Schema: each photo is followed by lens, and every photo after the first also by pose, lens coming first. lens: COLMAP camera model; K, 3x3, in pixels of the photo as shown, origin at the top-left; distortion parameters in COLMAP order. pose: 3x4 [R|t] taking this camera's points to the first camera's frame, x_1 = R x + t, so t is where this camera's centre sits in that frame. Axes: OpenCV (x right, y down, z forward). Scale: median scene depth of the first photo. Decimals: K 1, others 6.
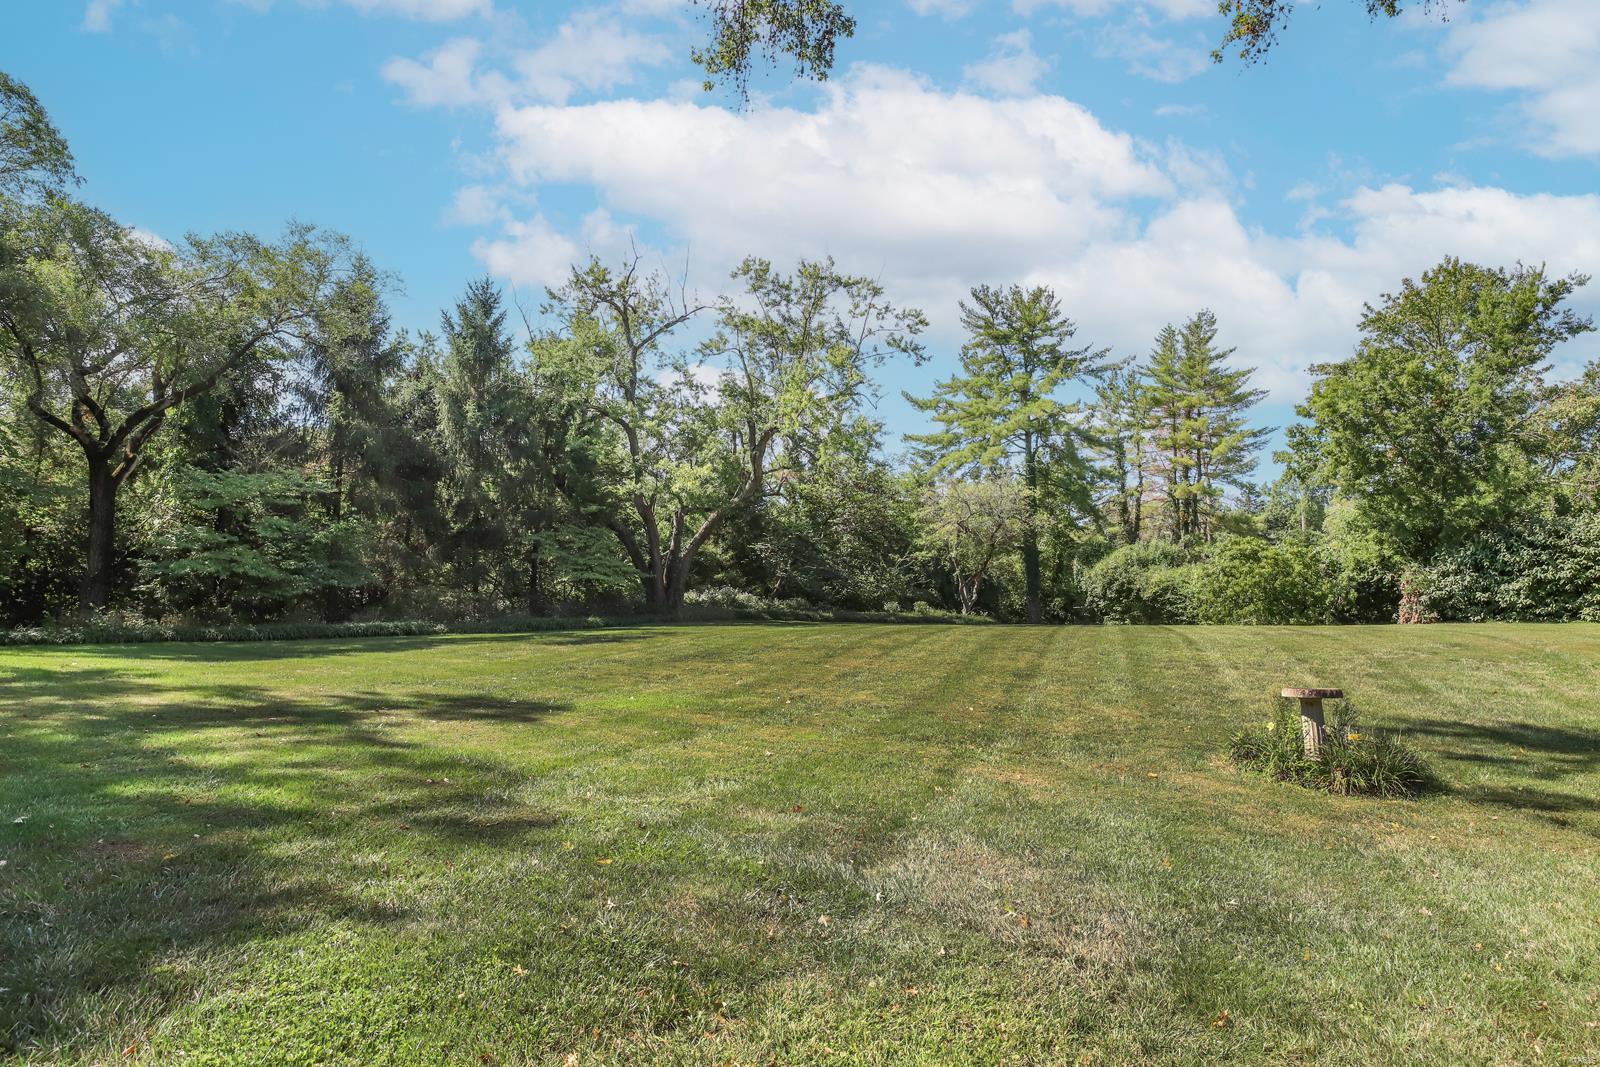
lens RADIAL K [[807.5, 0, 804.9], [0, 807.5, 530.3], [0, 0, 1]] dist [-0.028564, -0.001256]
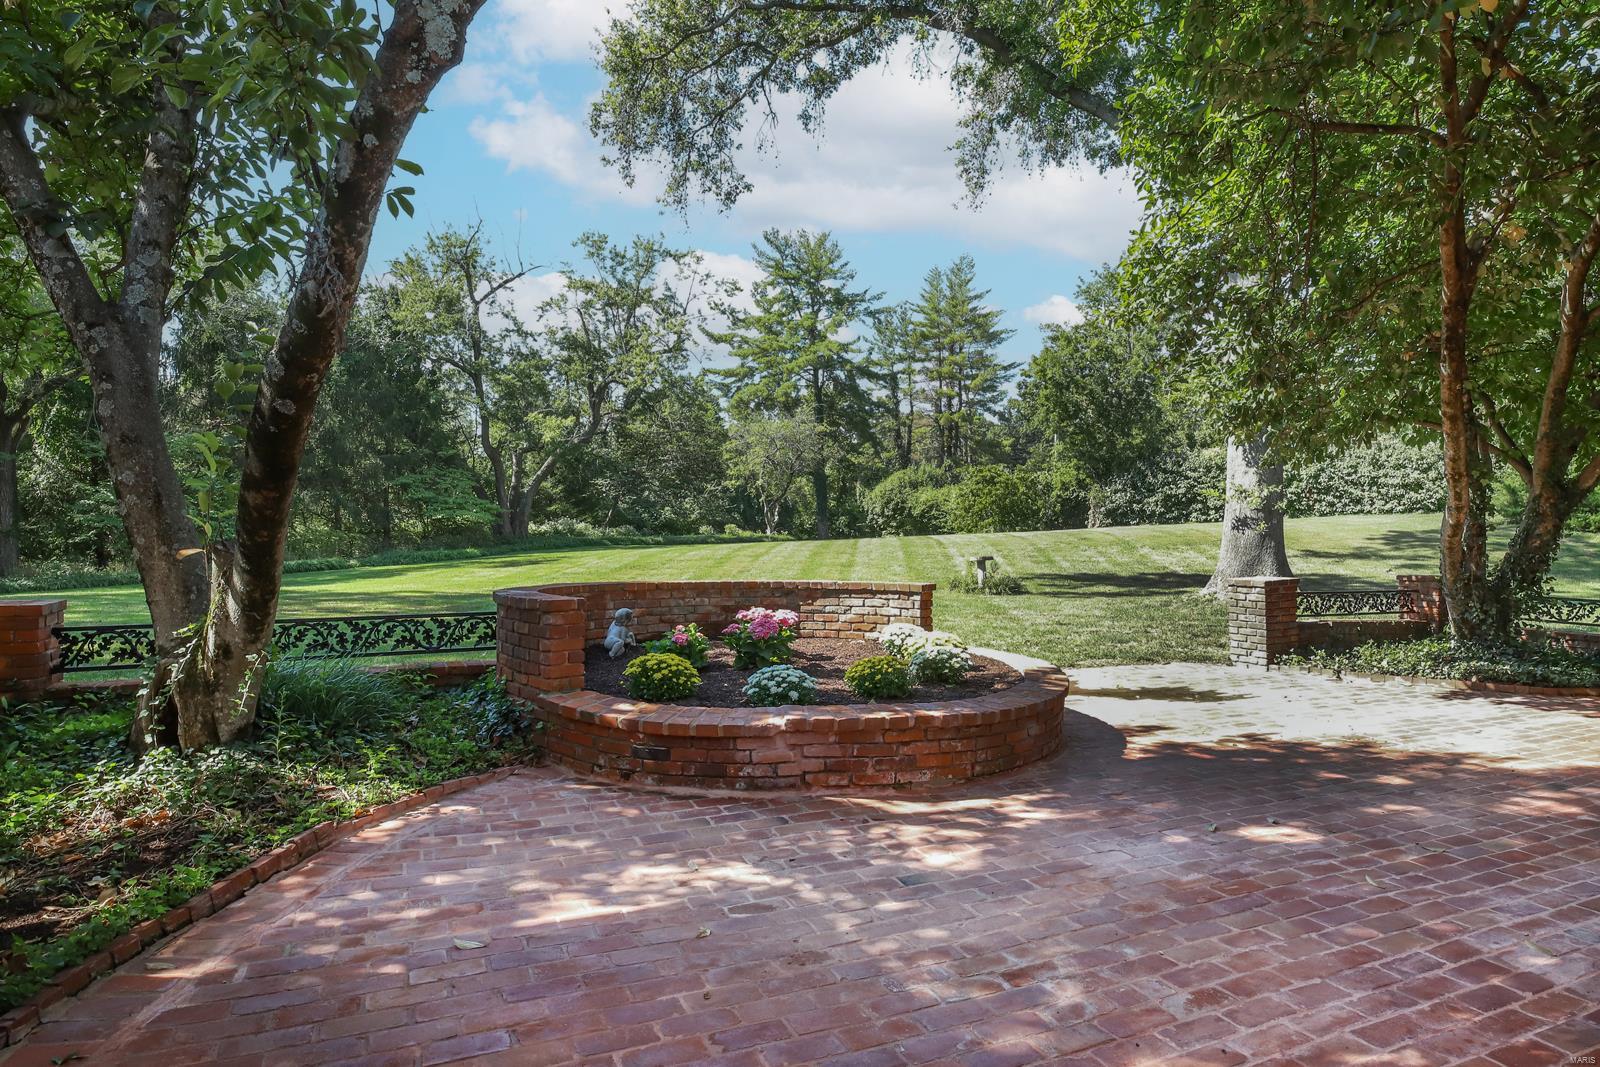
lens RADIAL K [[807.5, 0, 804.9], [0, 807.5, 530.3], [0, 0, 1]] dist [-0.028564, -0.001256]
pose [[0.965063, -0.040067, 0.258937, -0.051303], [0.015262, 0.995157, 0.097105, -0.012450], [-0.261574, -0.089760, 0.961001, -0.124144]]
